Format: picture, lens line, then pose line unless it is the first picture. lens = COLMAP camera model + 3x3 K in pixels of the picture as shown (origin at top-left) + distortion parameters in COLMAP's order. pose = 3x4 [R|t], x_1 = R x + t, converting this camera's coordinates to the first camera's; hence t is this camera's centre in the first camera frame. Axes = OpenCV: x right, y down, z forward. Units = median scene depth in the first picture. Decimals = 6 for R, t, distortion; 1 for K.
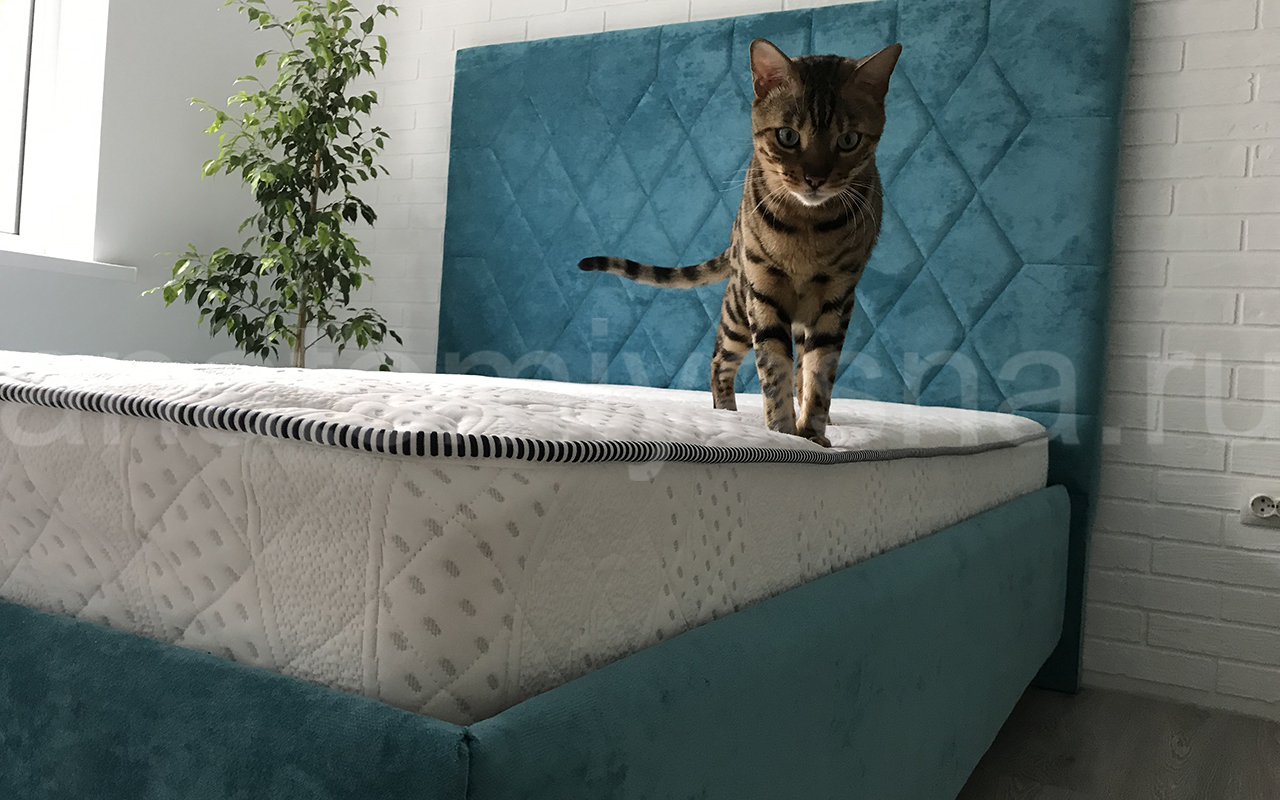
lens RADIAL K [[1061.9, 0, 640.0], [0, 1061.9, 400.0], [0, 0, 1]] dist [0.062863, -0.125020]
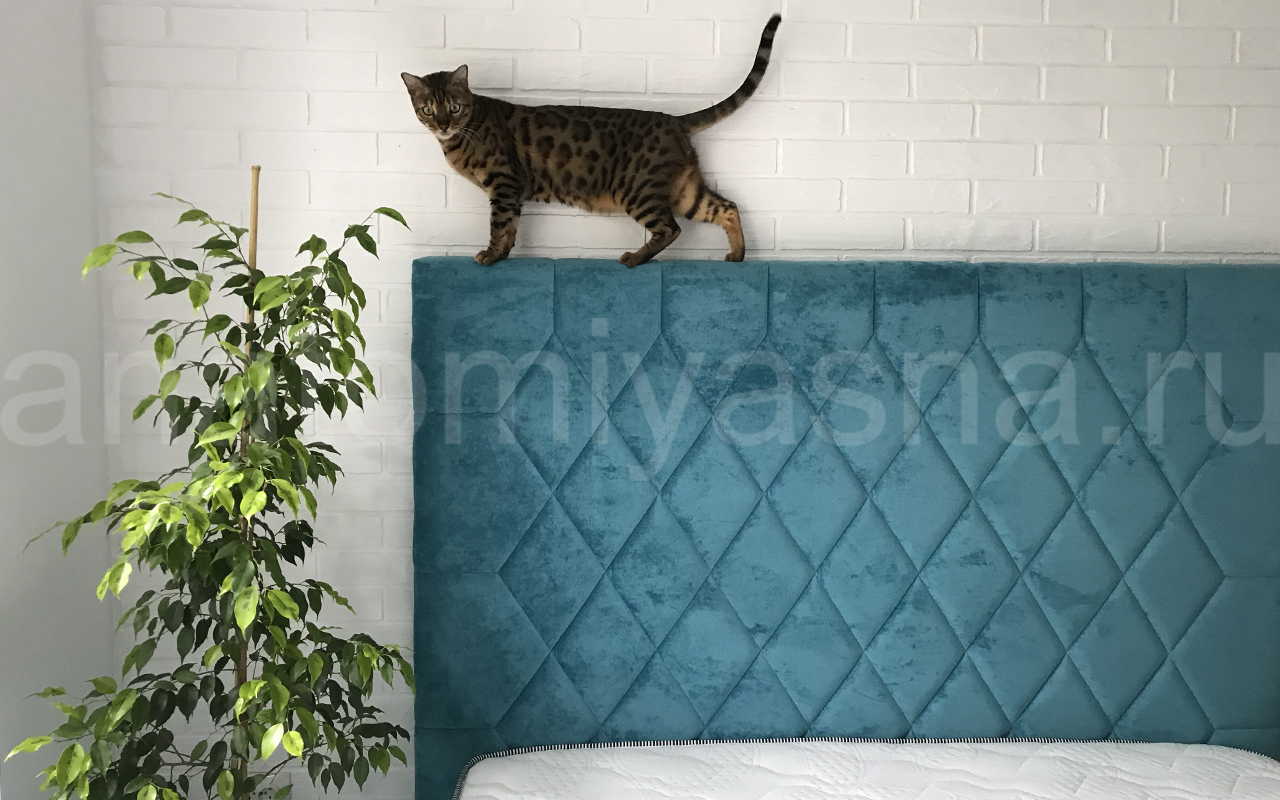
lens RADIAL K [[1048.4, 0, 614.6], [0, 1048.4, 378.4], [0, 0, 1]] dist [0.082905, -0.190108]
pose [[0.843339, -0.111144, 0.525762, -0.467955], [0.058798, 0.991589, 0.115304, -0.365513], [-0.534155, -0.066327, 0.842780, 0.433131]]
